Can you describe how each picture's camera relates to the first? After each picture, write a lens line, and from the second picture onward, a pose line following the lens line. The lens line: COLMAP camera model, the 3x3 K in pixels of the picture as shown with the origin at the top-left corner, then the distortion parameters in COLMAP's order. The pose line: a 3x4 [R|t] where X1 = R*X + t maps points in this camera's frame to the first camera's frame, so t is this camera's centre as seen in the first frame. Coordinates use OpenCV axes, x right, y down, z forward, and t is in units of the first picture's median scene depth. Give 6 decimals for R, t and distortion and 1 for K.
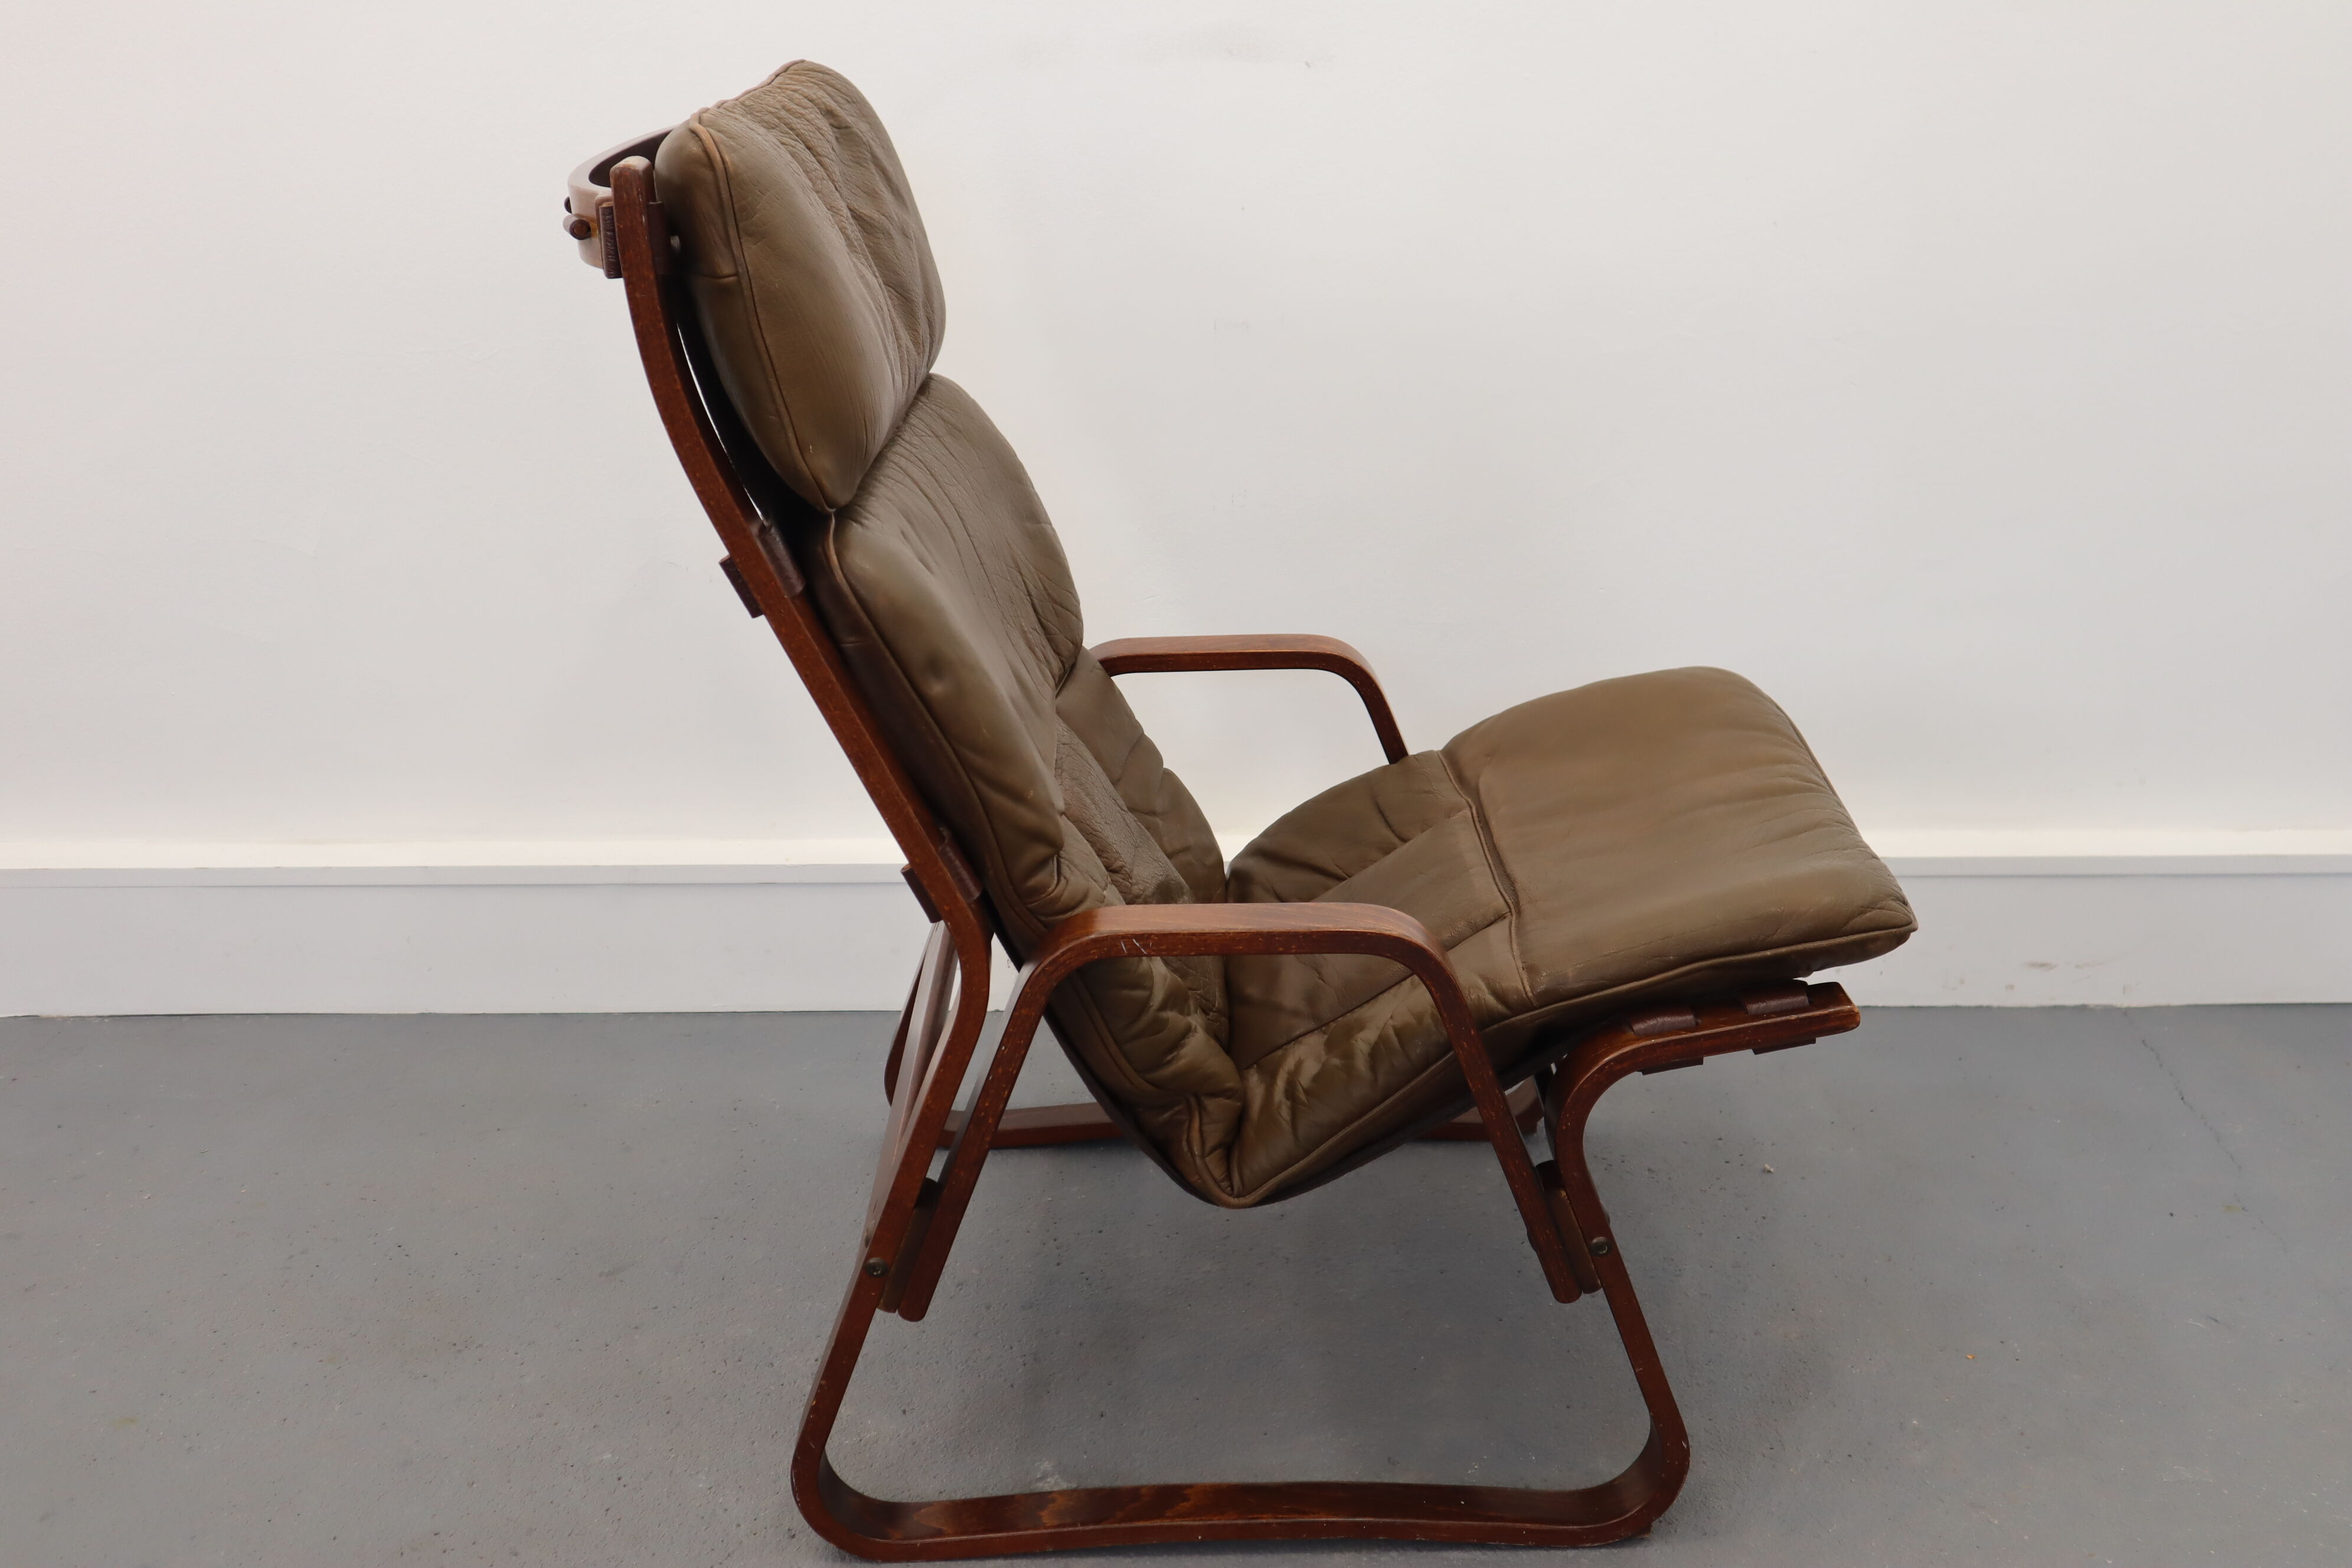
lens RADIAL K [[2574.1, 0, 1179.8], [0, 2574.1, 781.6], [0, 0, 1]] dist [0.039020, 0.000000]
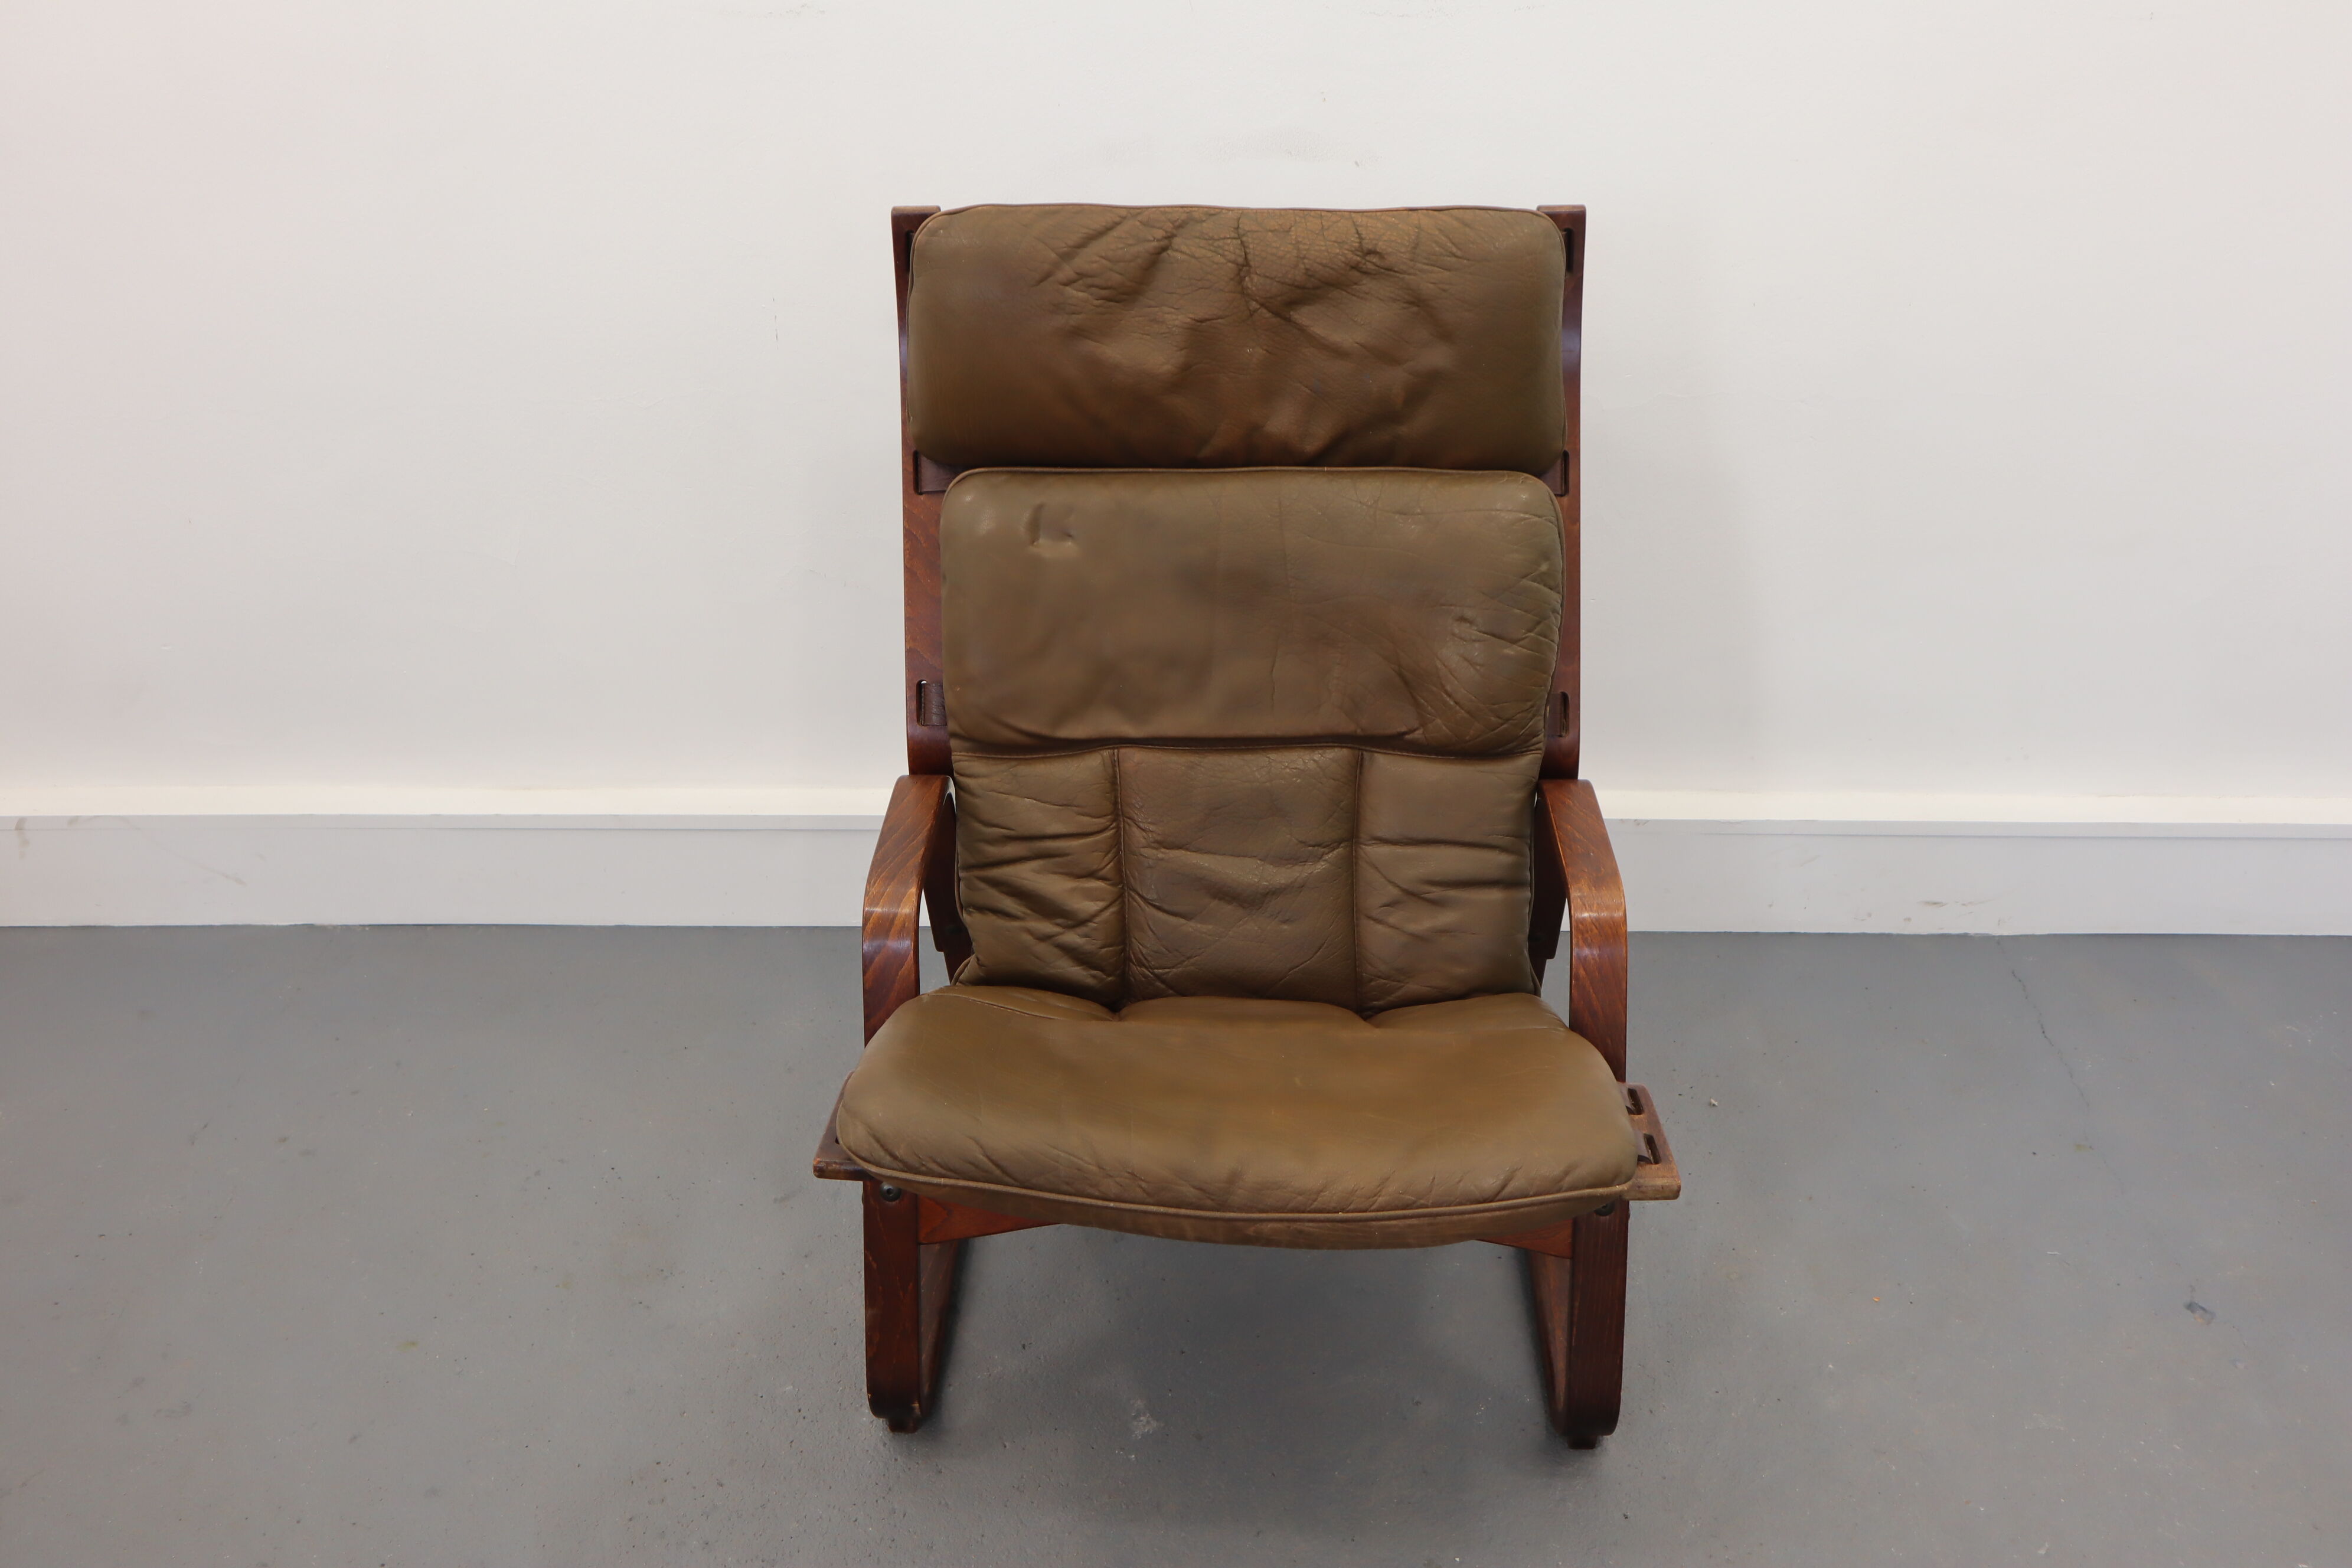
lens RADIAL K [[2037.1, 0, 1186.6], [0, 2037.1, 778.3], [0, 0, 1]] dist [-0.045618, 0.055628]
pose [[0.999973, 0.007195, -0.001738, -0.021282], [-0.006813, 0.986457, 0.163879, -0.143958], [0.002893, -0.163863, 0.986479, 0.058085]]
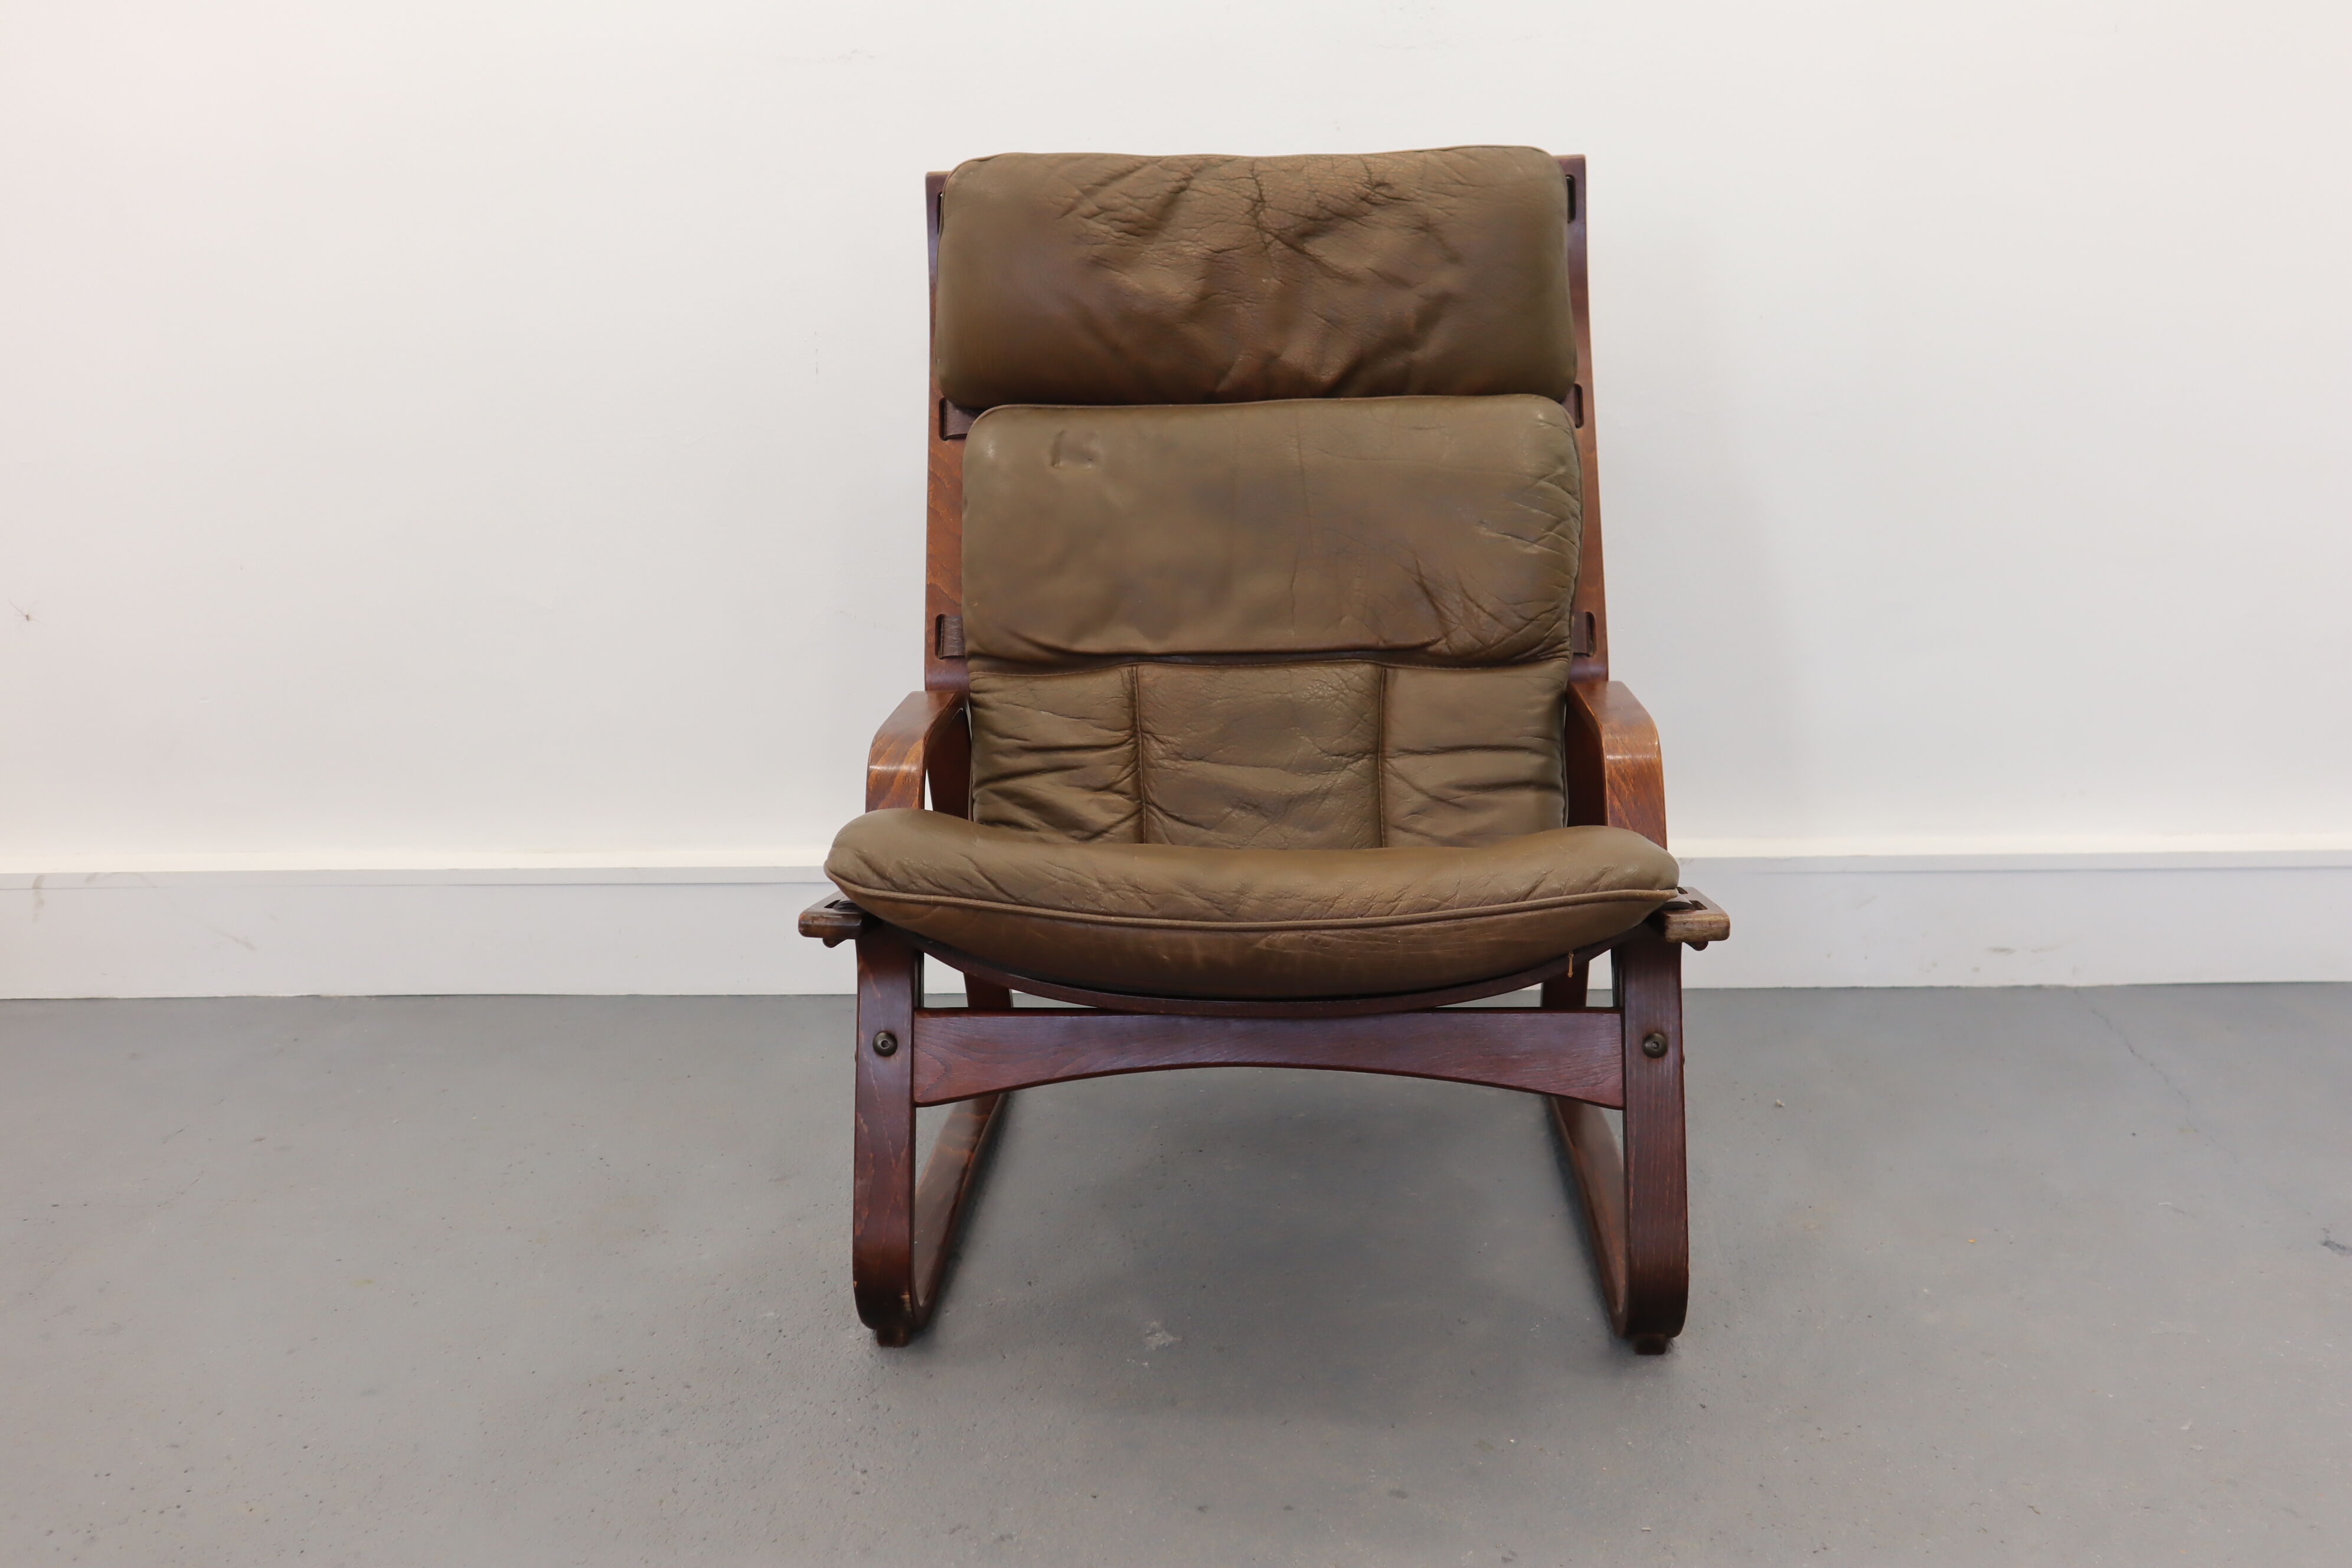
lens RADIAL K [[2037.1, 0, 1181.2], [0, 2037.1, 776.4], [0, 0, 1]] dist [-0.045618, 0.055628]
pose [[0.999398, -0.002539, -0.034607, -0.006334], [-0.000886, 0.995125, -0.098615, 0.083731], [0.034689, 0.098587, 0.994524, 0.068641]]
